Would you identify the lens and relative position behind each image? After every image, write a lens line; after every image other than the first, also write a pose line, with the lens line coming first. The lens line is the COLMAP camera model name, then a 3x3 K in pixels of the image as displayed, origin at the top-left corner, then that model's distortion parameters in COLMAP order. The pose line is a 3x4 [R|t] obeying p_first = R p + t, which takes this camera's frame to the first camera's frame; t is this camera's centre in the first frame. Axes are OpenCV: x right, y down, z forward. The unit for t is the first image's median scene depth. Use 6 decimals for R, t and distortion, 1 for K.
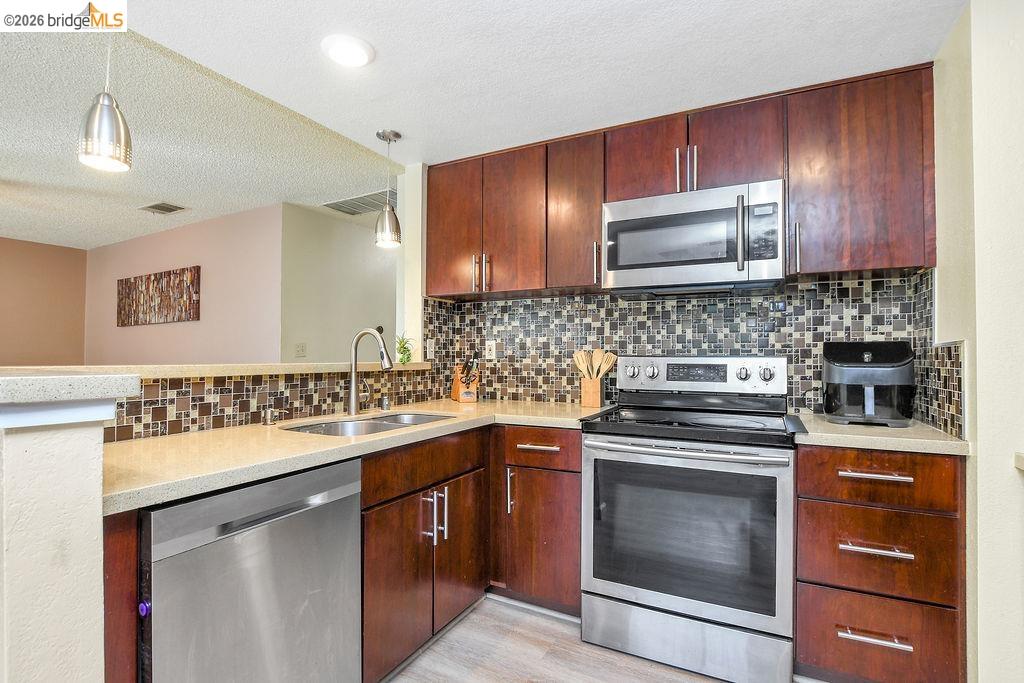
lens RADIAL K [[488.0, 0, 504.4], [0, 488.0, 344.2], [0, 0, 1]] dist [-0.026776, 0.001276]
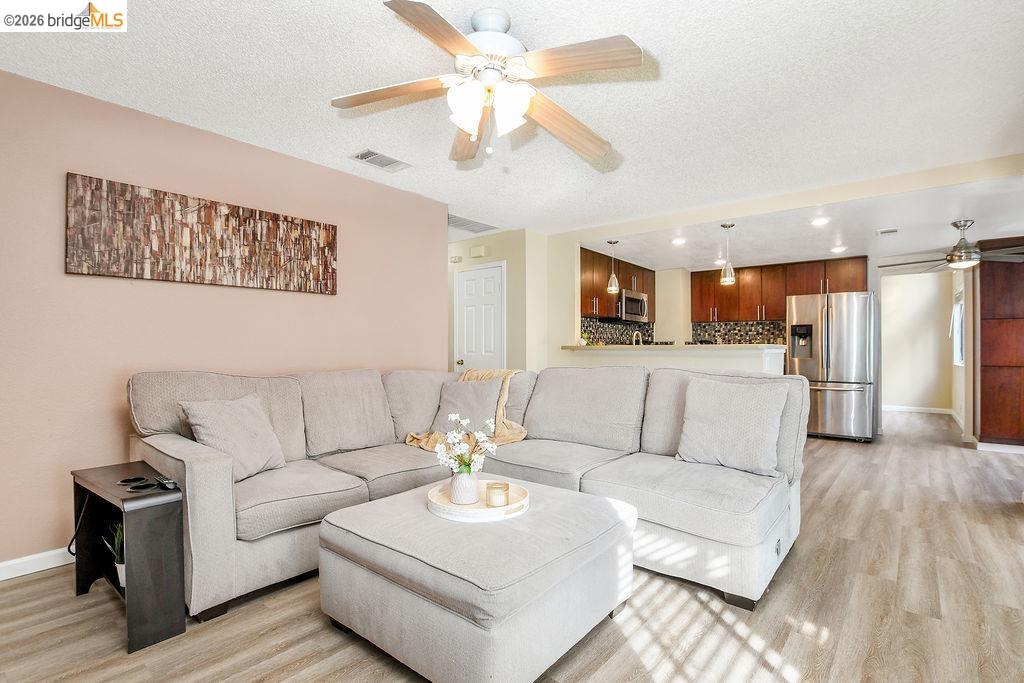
lens RADIAL K [[482.3, 0, 504.6], [0, 482.3, 348.1], [0, 0, 1]] dist [-0.030124, 0.003473]
pose [[0.199995, 0.001256, 0.979796, -2.477475], [-0.023274, 0.999723, 0.003469, 0.052778], [-0.979520, -0.023497, 0.199969, 1.037678]]
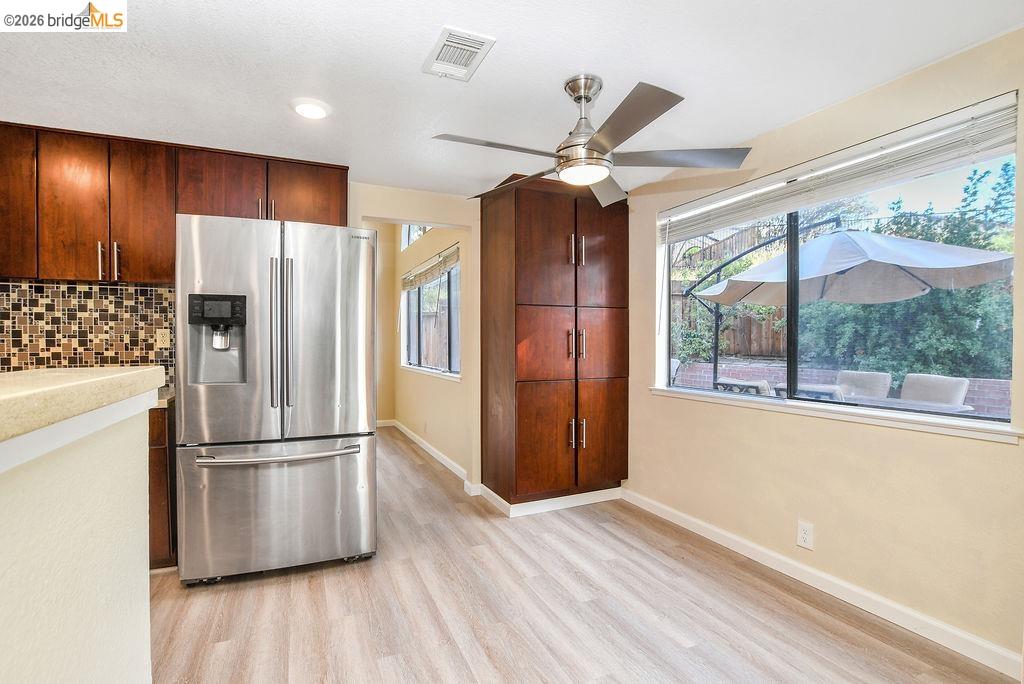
lens RADIAL K [[482.3, 0, 504.6], [0, 482.3, 348.6], [0, 0, 1]] dist [-0.030124, 0.003473]
pose [[-0.794476, -0.011546, 0.607186, -0.785158], [-0.014029, 0.999901, 0.000657, 0.001515], [-0.607133, -0.007997, -0.794560, 0.434618]]
